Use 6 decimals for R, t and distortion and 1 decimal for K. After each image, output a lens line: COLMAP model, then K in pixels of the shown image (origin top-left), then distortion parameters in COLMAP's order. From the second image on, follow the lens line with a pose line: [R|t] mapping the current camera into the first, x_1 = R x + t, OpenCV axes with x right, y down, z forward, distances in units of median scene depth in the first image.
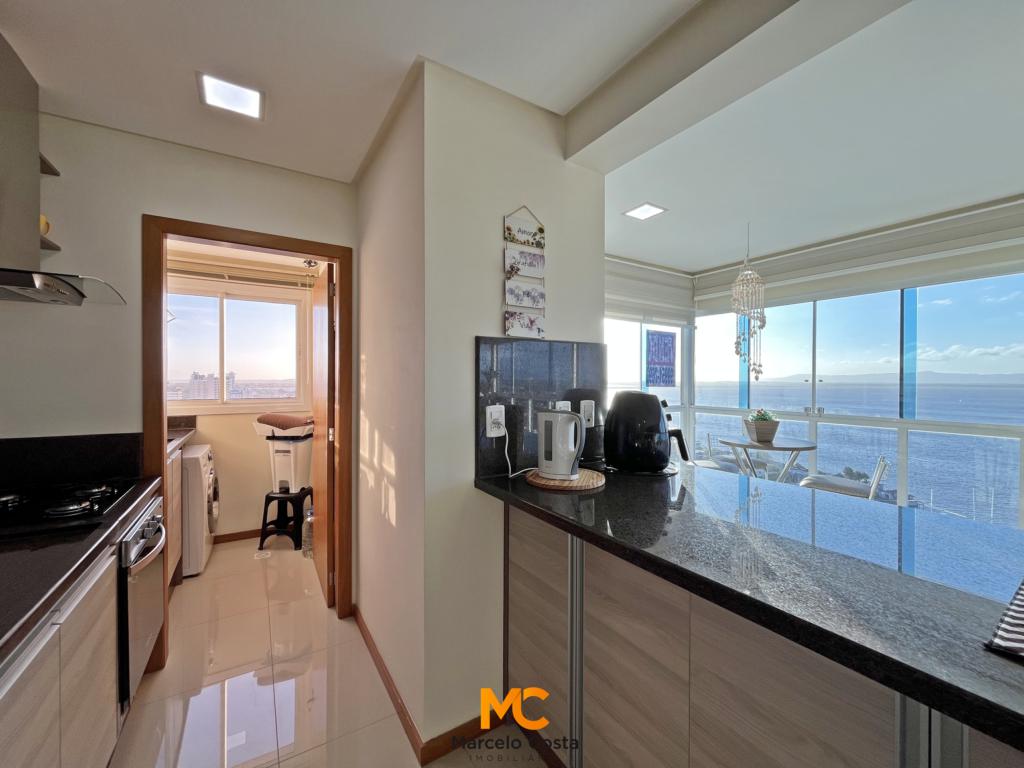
lens RADIAL K [[429.0, 0, 509.5], [0, 429.0, 387.2], [0, 0, 1]] dist [-0.002299, -0.000209]
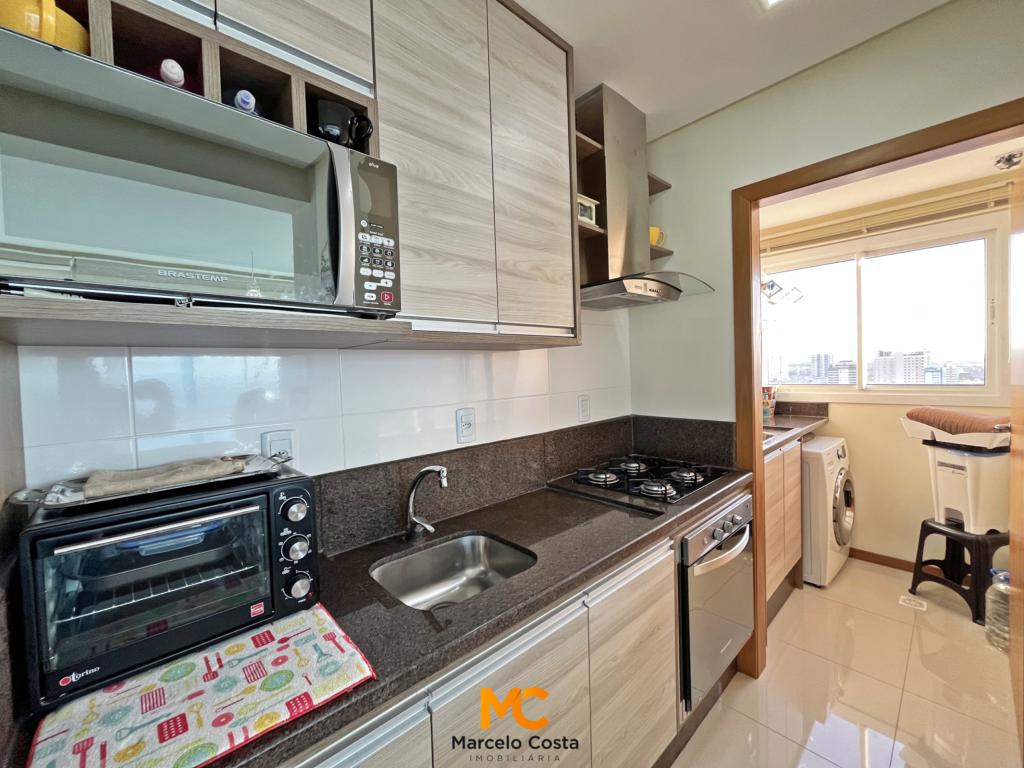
lens RADIAL K [[412.8, 0, 509.0], [0, 412.8, 381.3], [0, 0, 1]] dist [-0.000513, -0.000628]
pose [[0.190820, 0.020538, -0.981410, -0.032771], [0.018539, 0.999527, 0.024522, -0.010647], [0.981450, -0.022874, 0.190349, 0.207003]]
